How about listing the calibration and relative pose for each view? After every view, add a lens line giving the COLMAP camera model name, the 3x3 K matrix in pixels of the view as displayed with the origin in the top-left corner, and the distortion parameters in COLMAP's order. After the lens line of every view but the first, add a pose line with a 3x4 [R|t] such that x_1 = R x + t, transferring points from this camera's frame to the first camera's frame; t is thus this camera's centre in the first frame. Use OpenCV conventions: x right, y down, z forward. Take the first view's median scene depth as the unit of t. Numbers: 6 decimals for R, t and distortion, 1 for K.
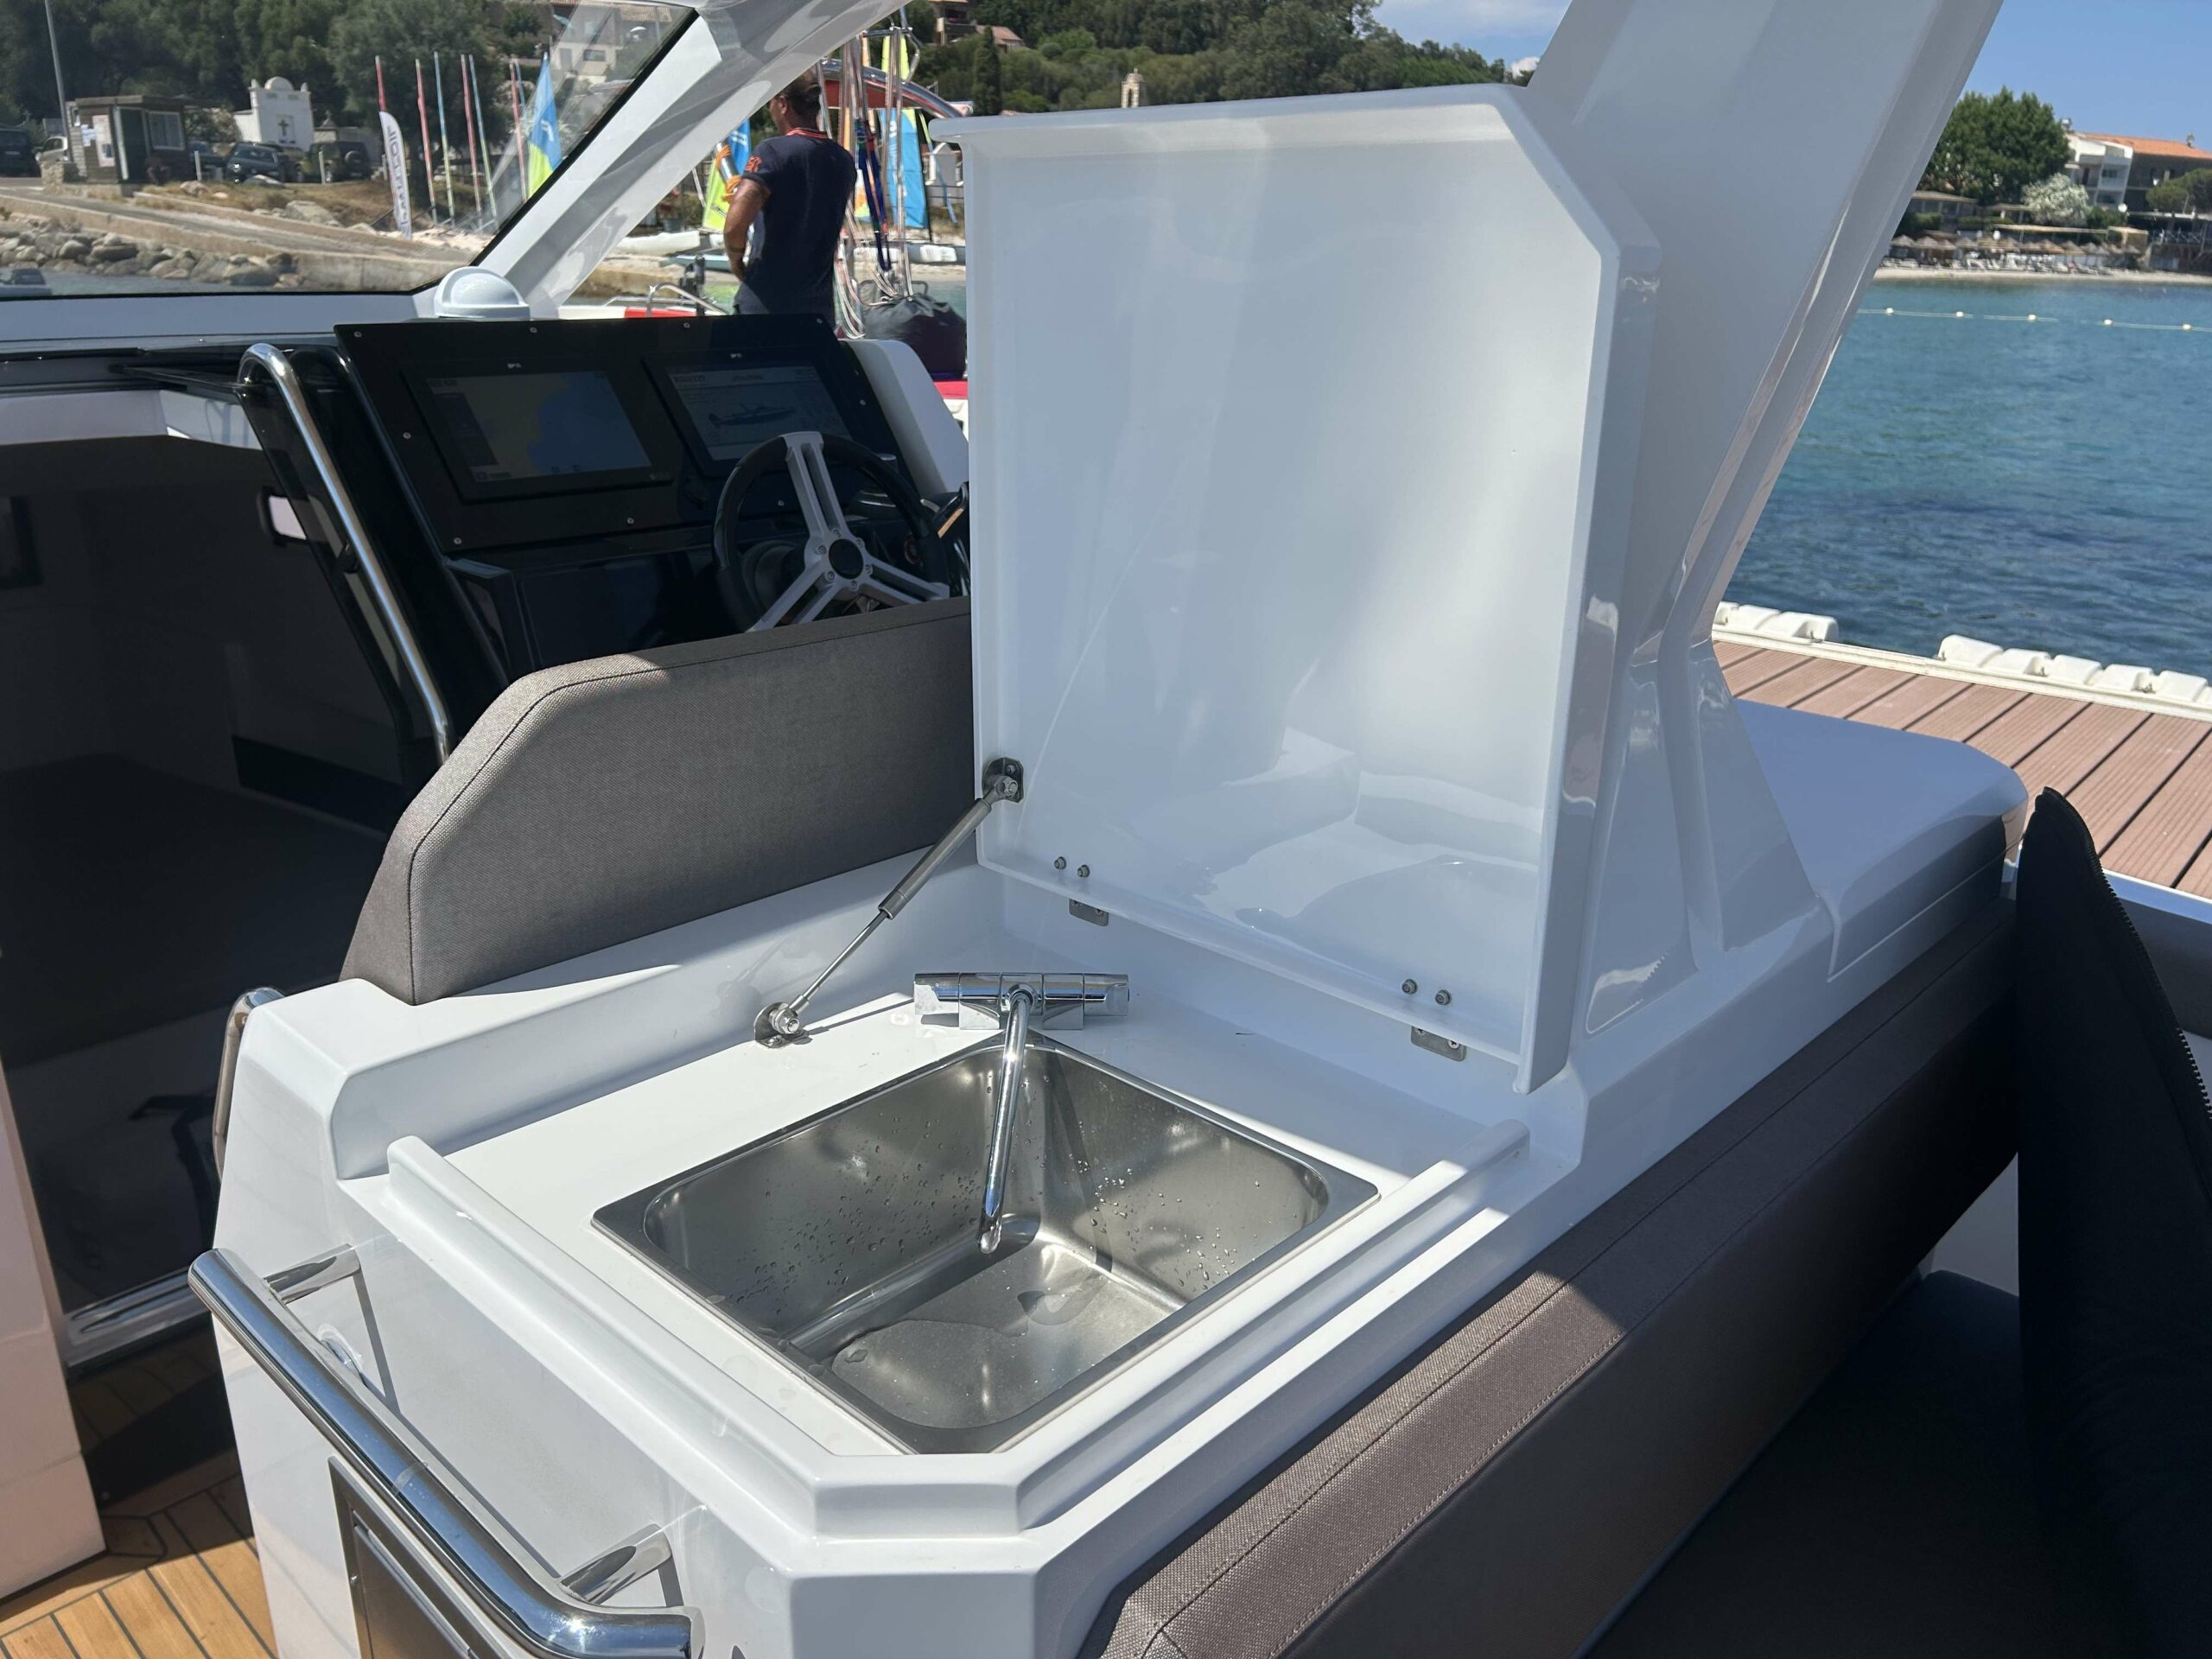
lens RADIAL K [[1660.4, 0, 1122.6], [0, 1660.4, 845.6], [0, 0, 1]] dist [0.020184, -0.033595]
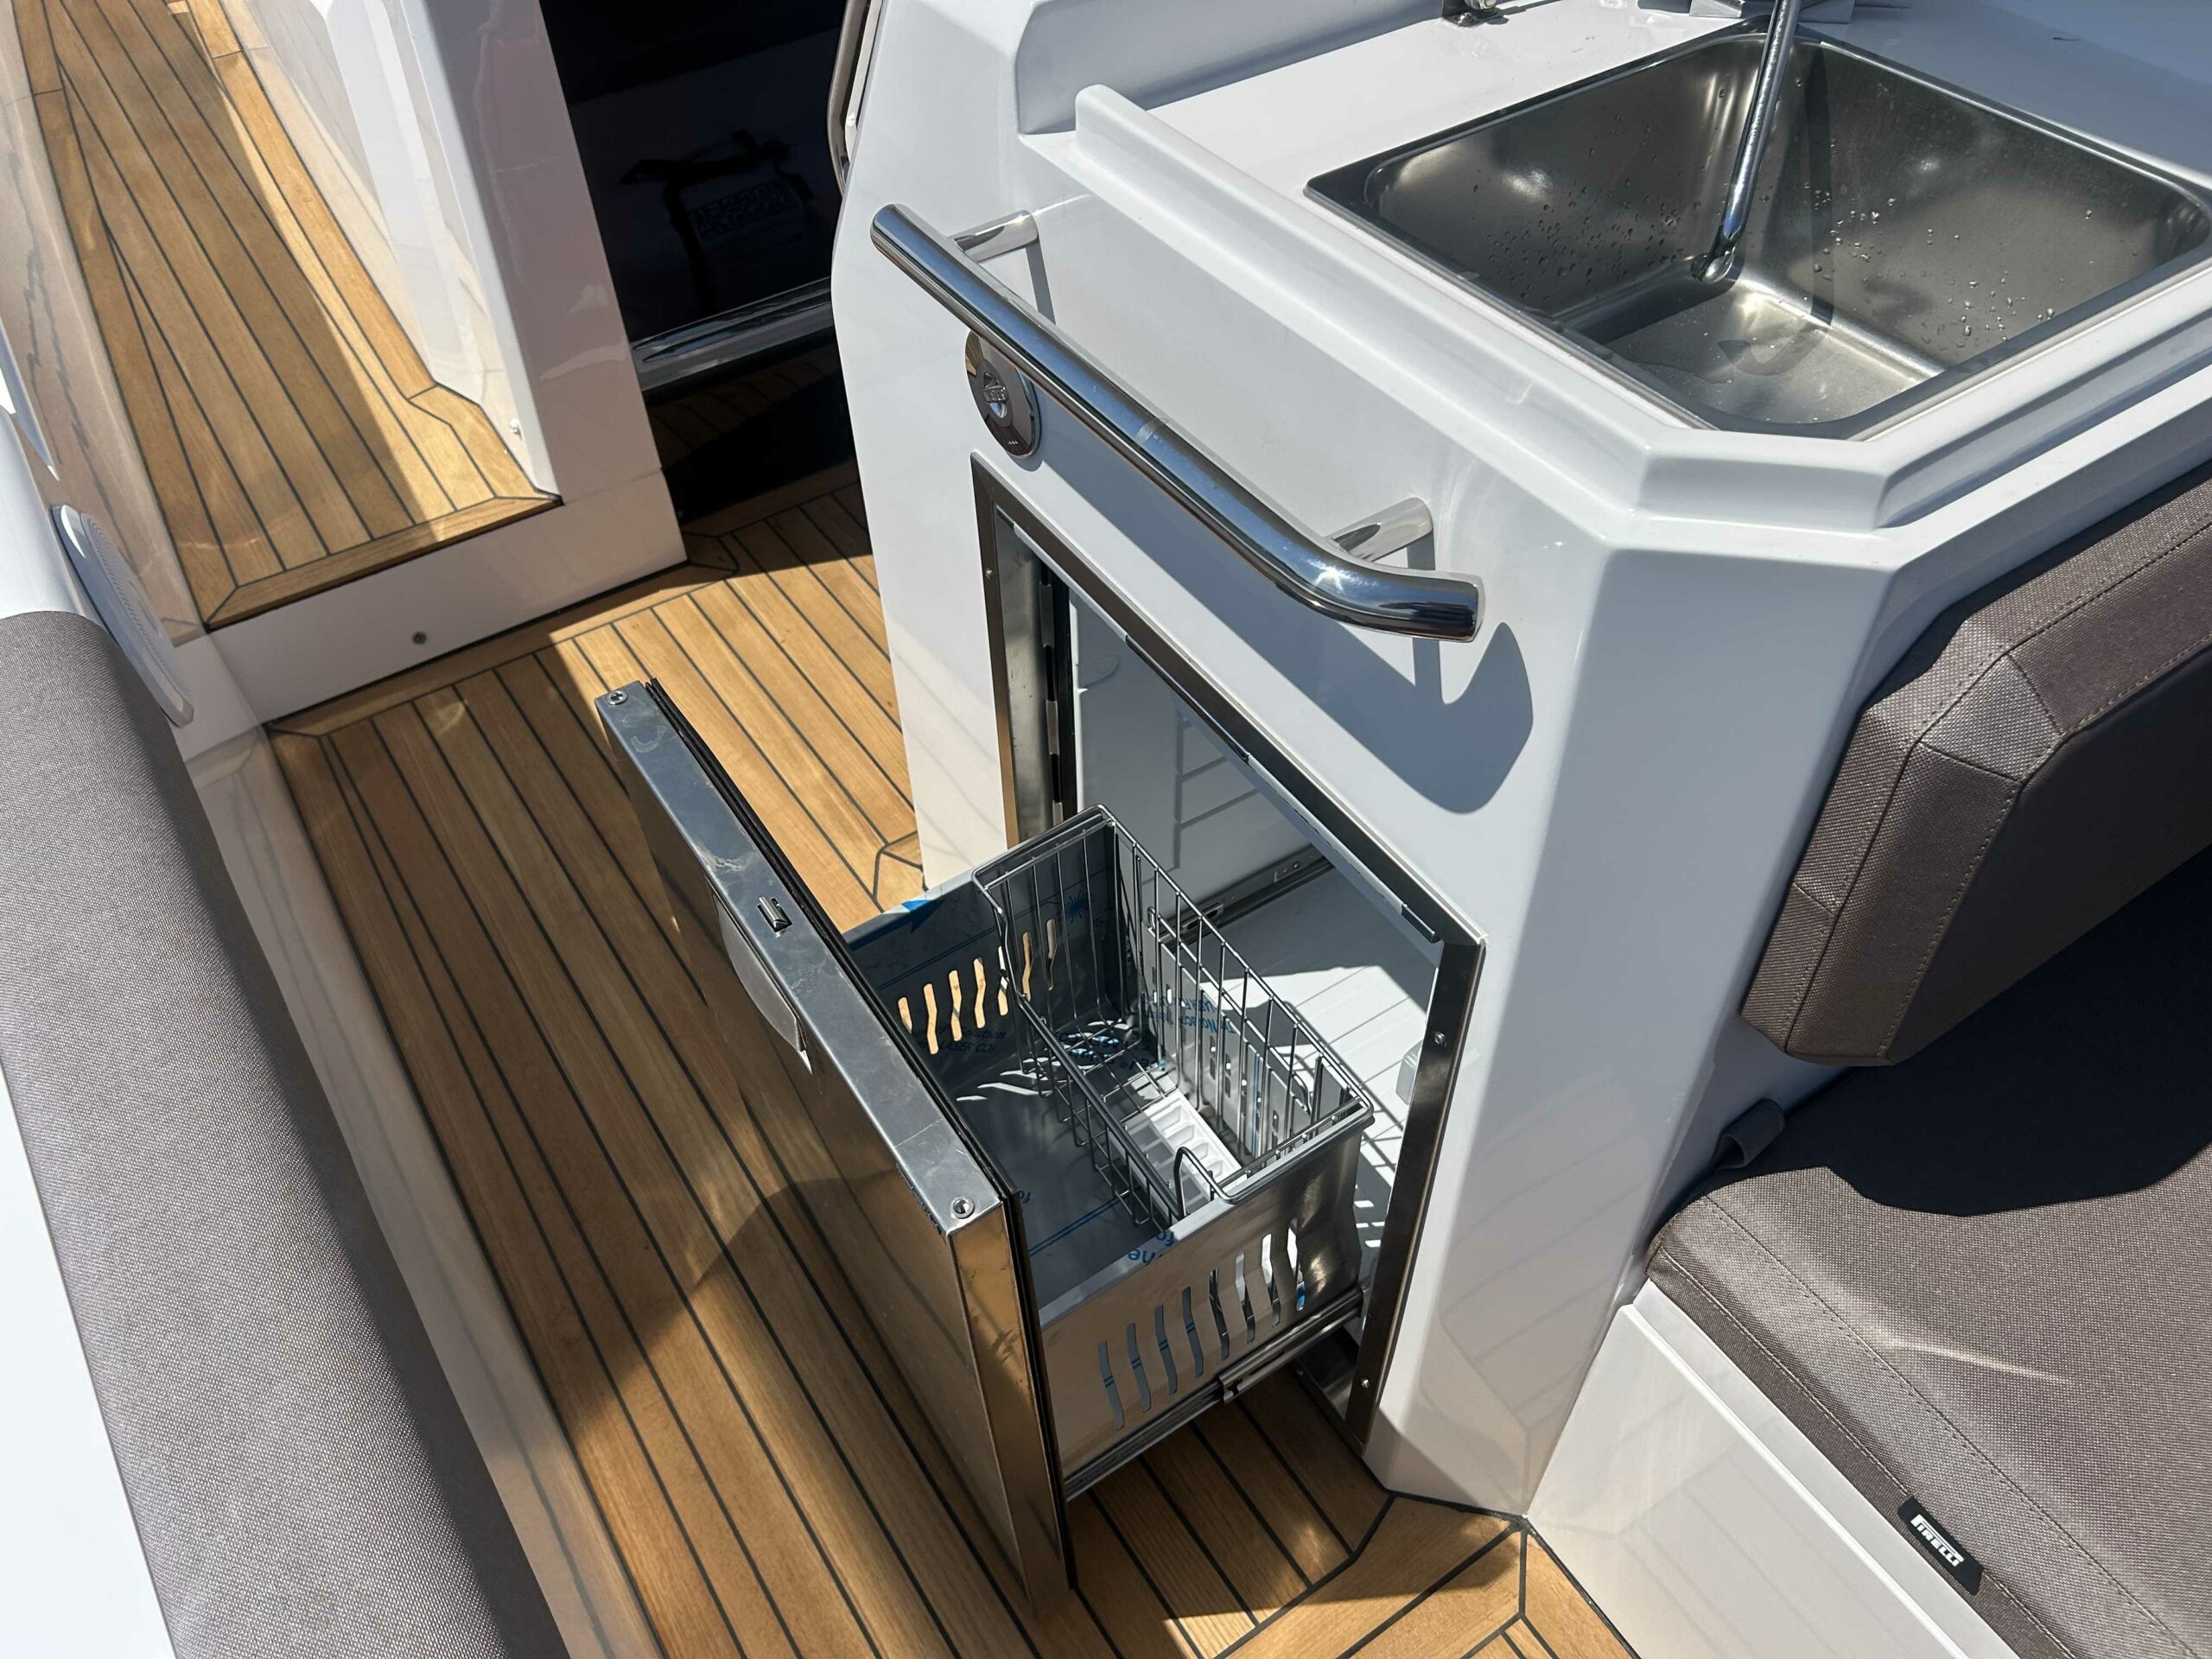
lens RADIAL K [[1660.4, 0, 1094.7], [0, 1660.4, 831.7], [0, 0, 1]] dist [0.020184, -0.033595]
pose [[0.971050, 0.139866, -0.193646, -0.174288], [-0.035982, 0.887053, 0.460264, 0.103327], [0.236150, -0.439971, 0.866406, 0.037602]]
